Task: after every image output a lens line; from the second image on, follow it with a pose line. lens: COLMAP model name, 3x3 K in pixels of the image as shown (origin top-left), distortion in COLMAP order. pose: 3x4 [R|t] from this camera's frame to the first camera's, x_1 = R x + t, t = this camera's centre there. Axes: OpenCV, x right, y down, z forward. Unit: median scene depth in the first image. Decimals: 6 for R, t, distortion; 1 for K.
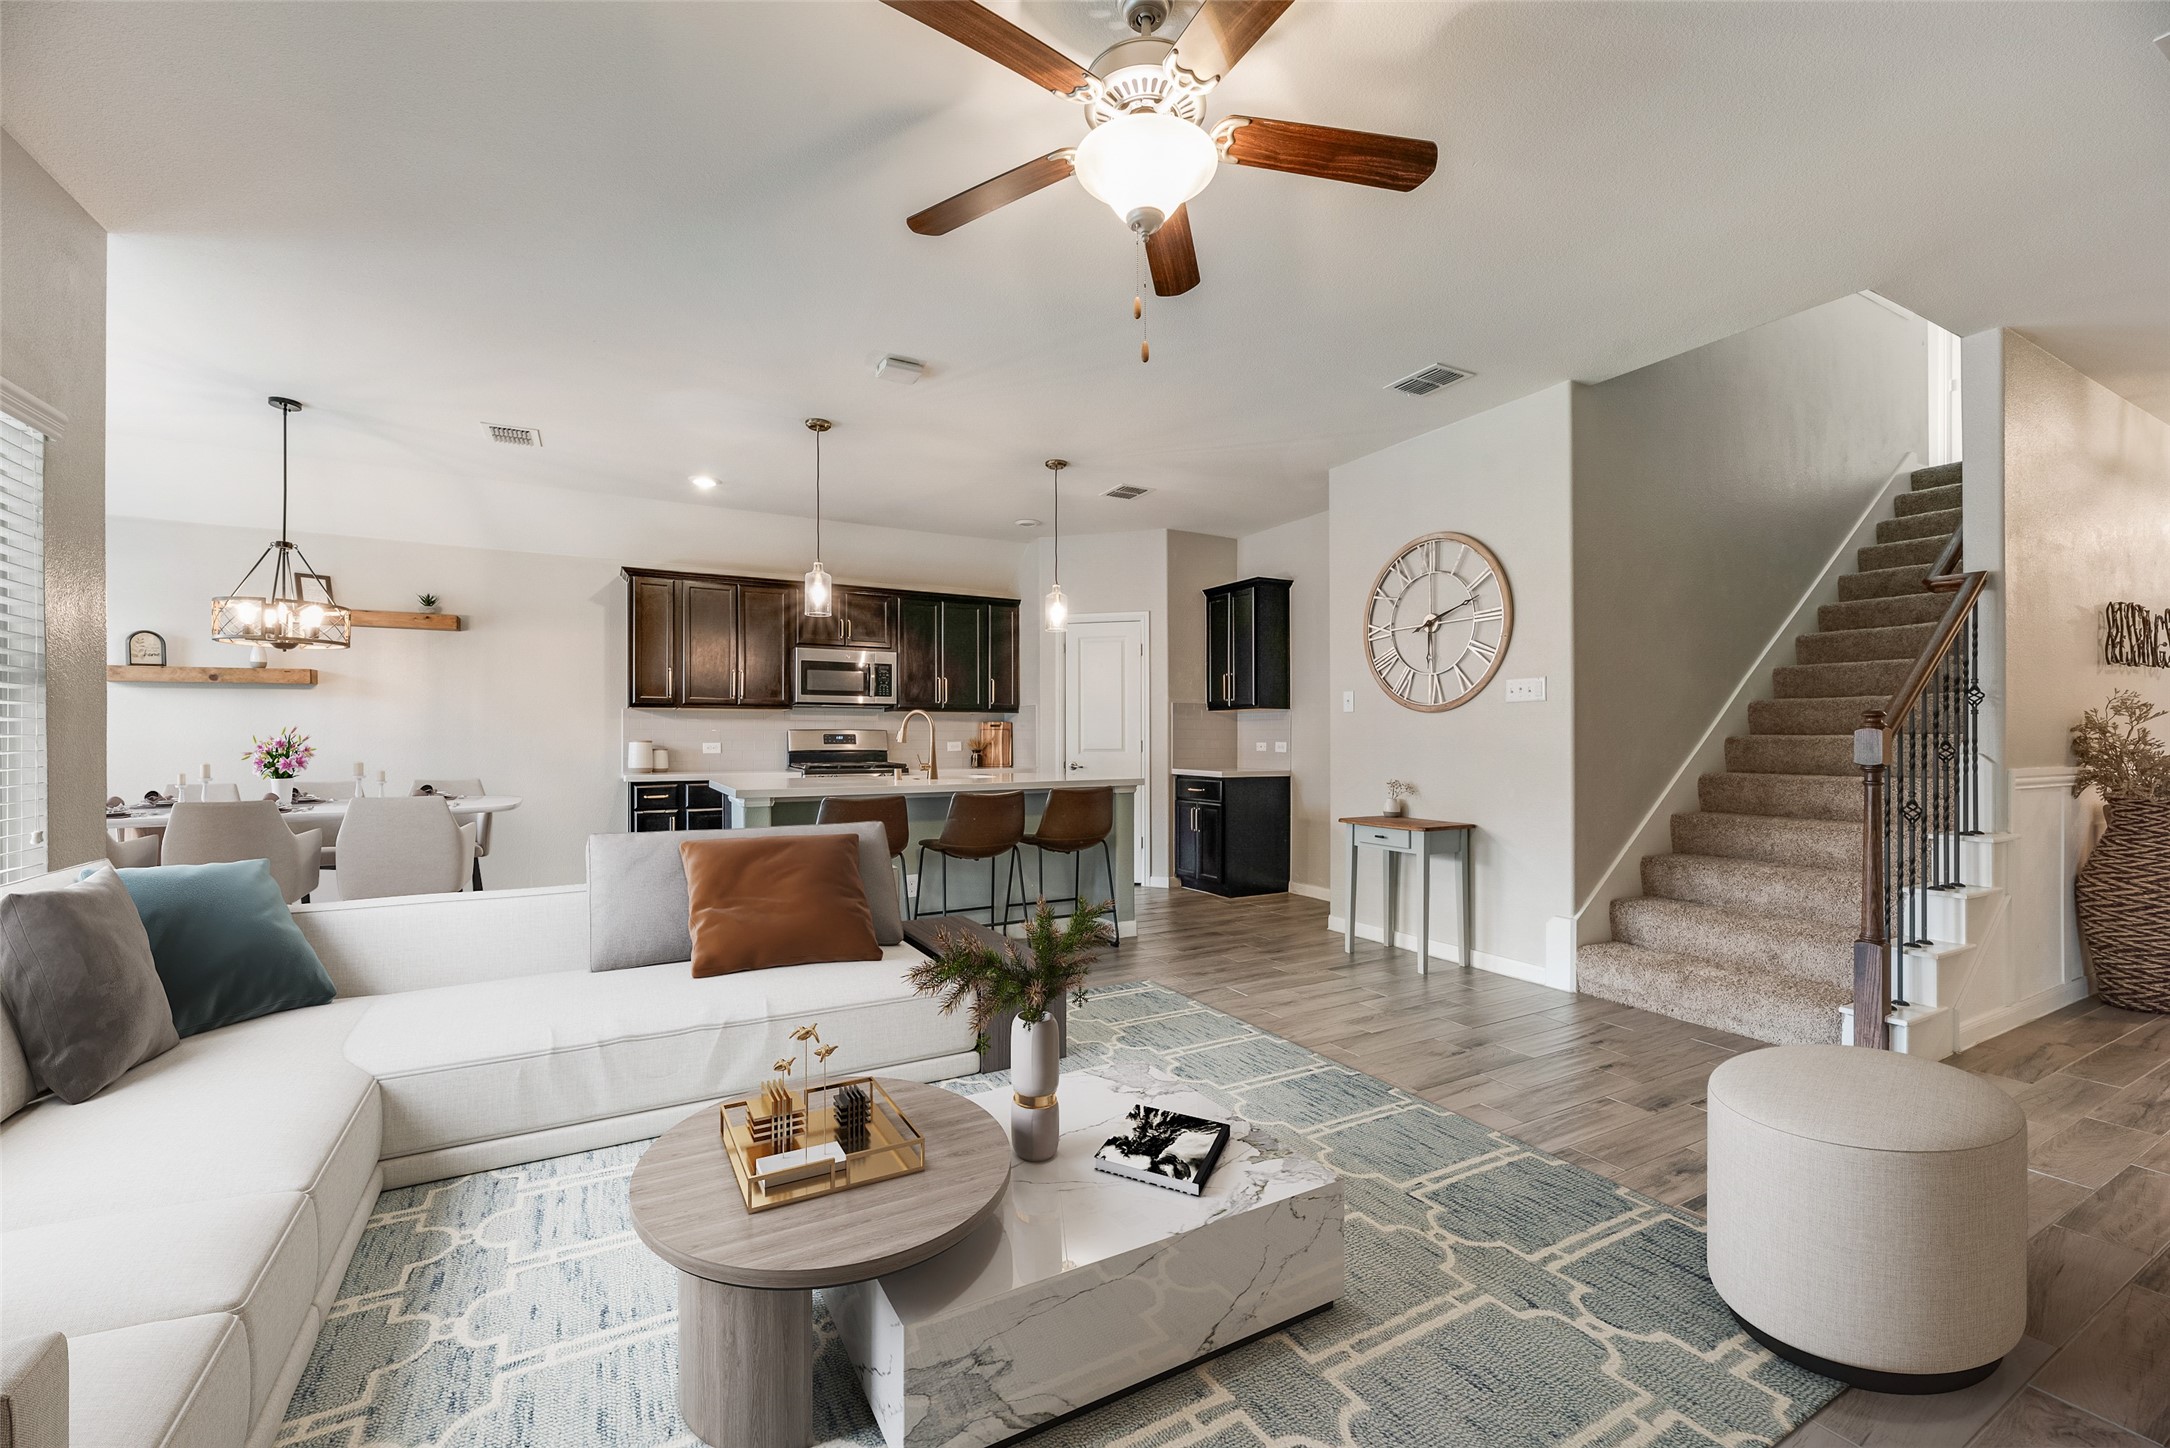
lens RADIAL K [[881.5, 0, 1086.8], [0, 881.5, 737.2], [0, 0, 1]] dist [0.022652, -0.009823]
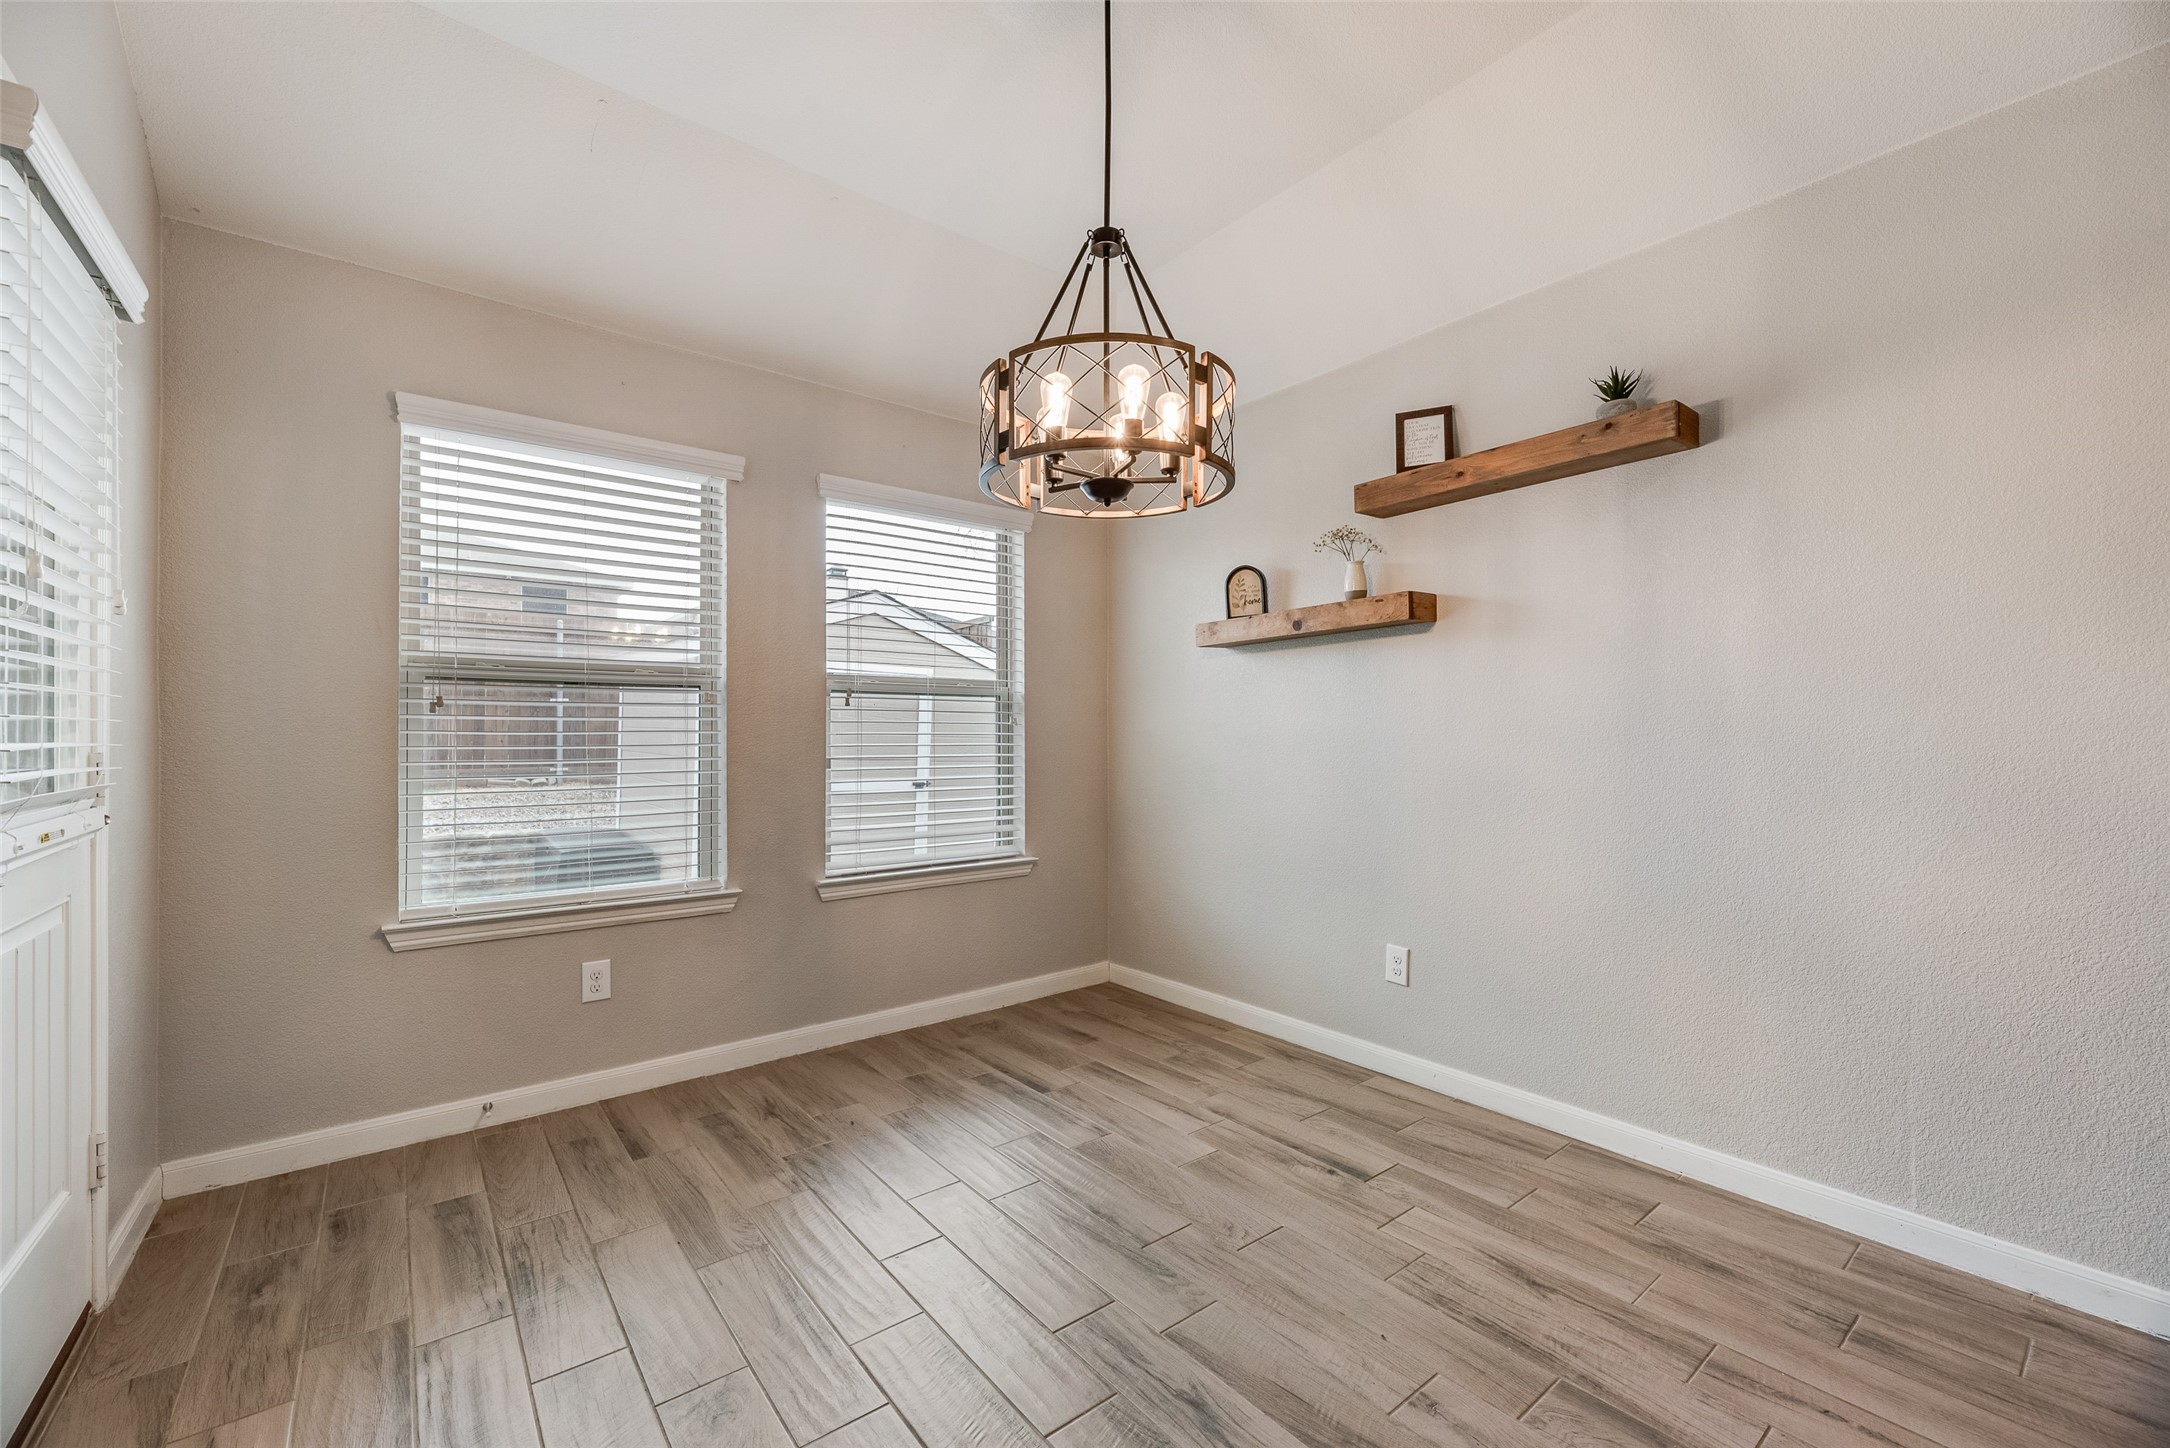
lens RADIAL K [[873.8, 0, 1089.8], [0, 873.8, 732.5], [0, 0, 1]] dist [0.001937, -0.000228]
pose [[0.166253, -0.005654, -0.986067, -0.376382], [0.003180, 0.999981, -0.005197, 0.006683], [0.986078, -0.002272, 0.166268, 0.680492]]
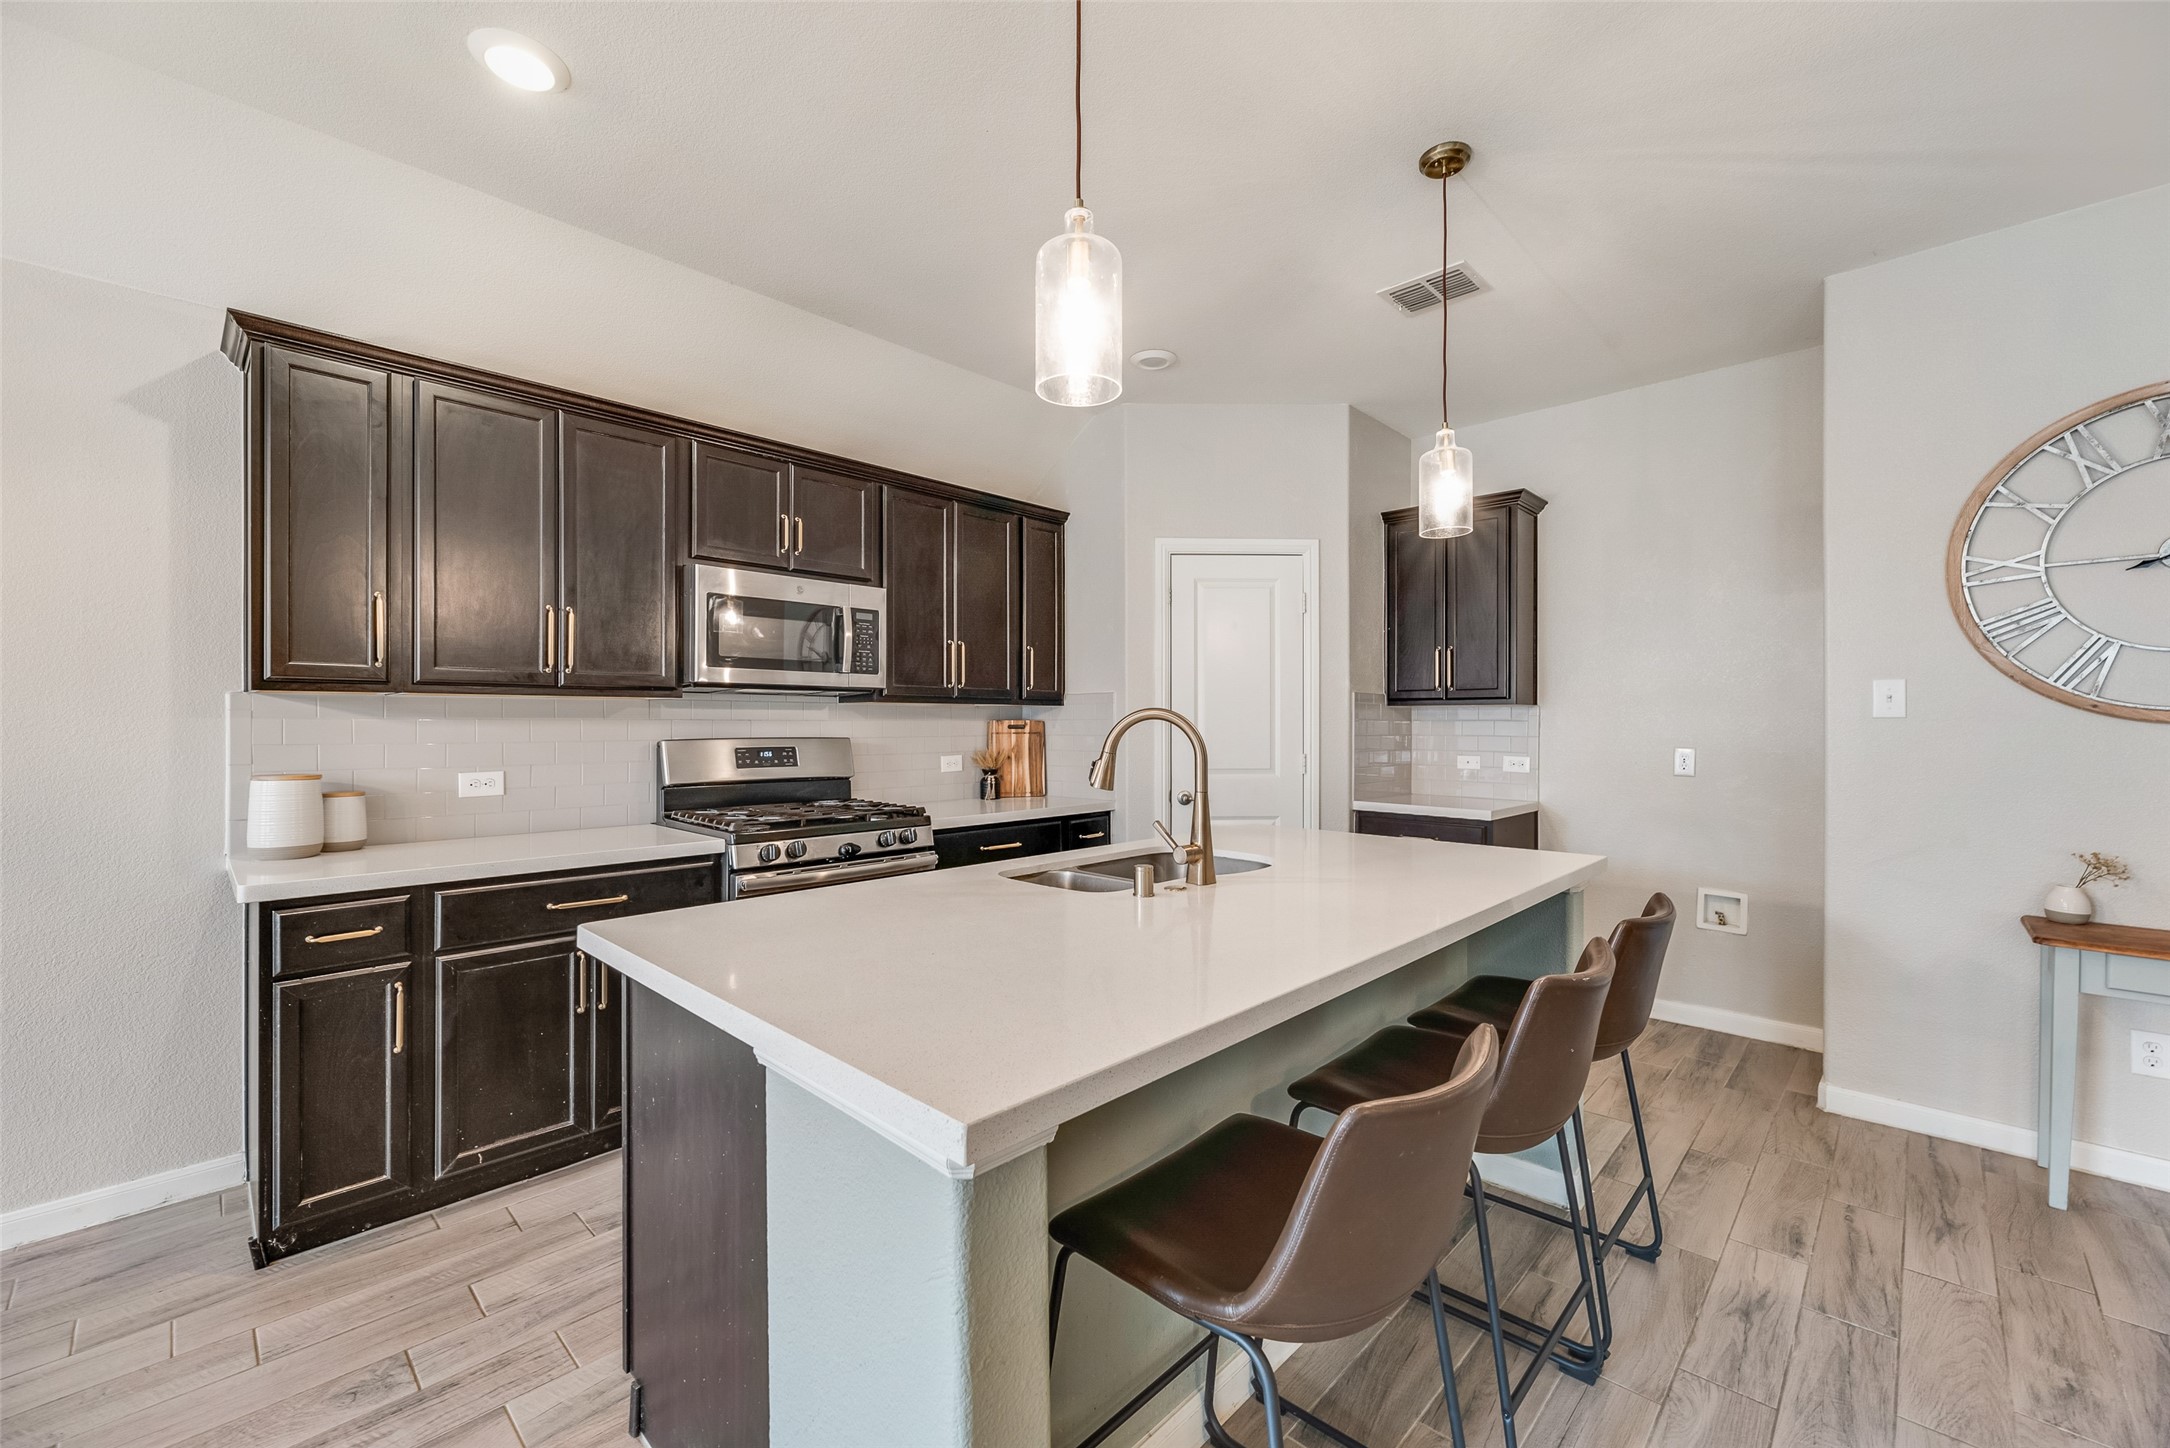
lens RADIAL K [[871.3, 0, 1093.0], [0, 871.3, 725.0], [0, 0, 1]] dist [0.001802, 0.000108]
pose [[0.954549, 0.001646, 0.298048, -0.299560], [-0.002611, 0.999993, 0.002841, -0.021570], [-0.298041, -0.003490, 0.954547, 0.566013]]
